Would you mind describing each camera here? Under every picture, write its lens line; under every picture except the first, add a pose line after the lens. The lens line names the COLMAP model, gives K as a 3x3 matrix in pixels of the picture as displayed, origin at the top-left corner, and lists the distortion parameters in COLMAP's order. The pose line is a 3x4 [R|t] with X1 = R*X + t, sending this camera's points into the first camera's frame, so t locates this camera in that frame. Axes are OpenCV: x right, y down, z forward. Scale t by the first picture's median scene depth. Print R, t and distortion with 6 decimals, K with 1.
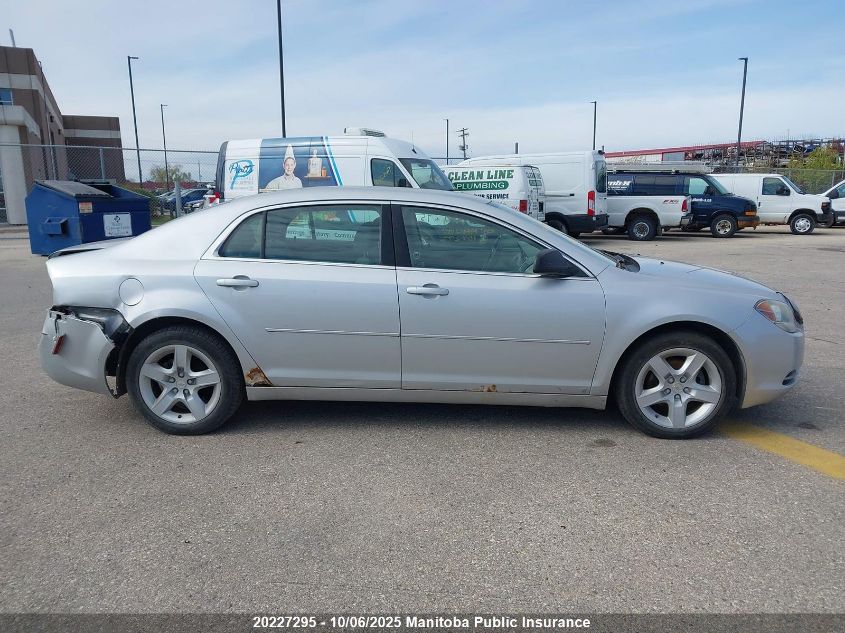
lens RADIAL K [[662.2, 0, 420.7], [0, 662.2, 312.7], [0, 0, 1]] dist [0.046155, -0.023244]
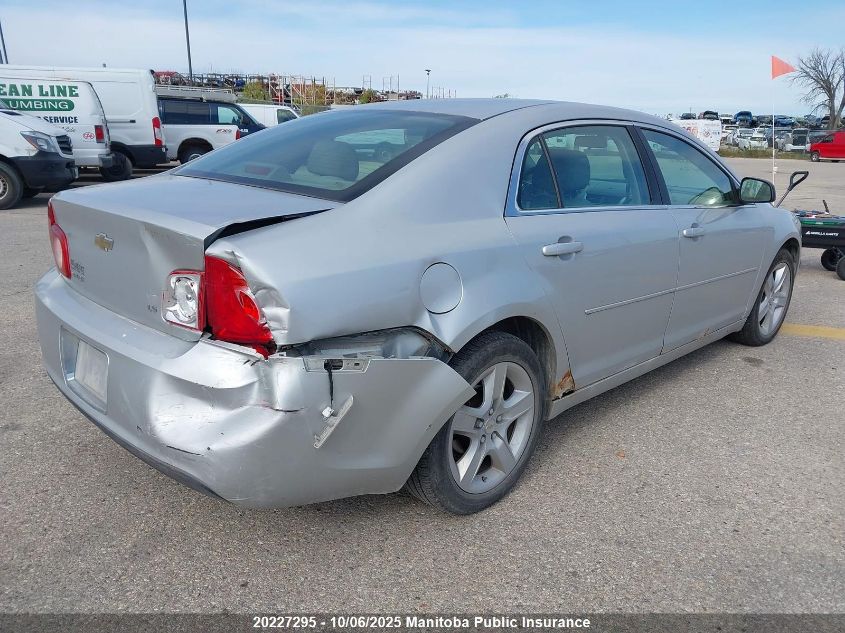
lens RADIAL K [[662.2, 0, 424.1], [0, 662.2, 322.0], [0, 0, 1]] dist [0.046155, -0.023244]
pose [[0.696439, -0.188908, 0.692305, -0.652836], [0.110397, 0.981449, 0.156749, -0.071844], [-0.709073, -0.032738, 0.704374, 0.501880]]
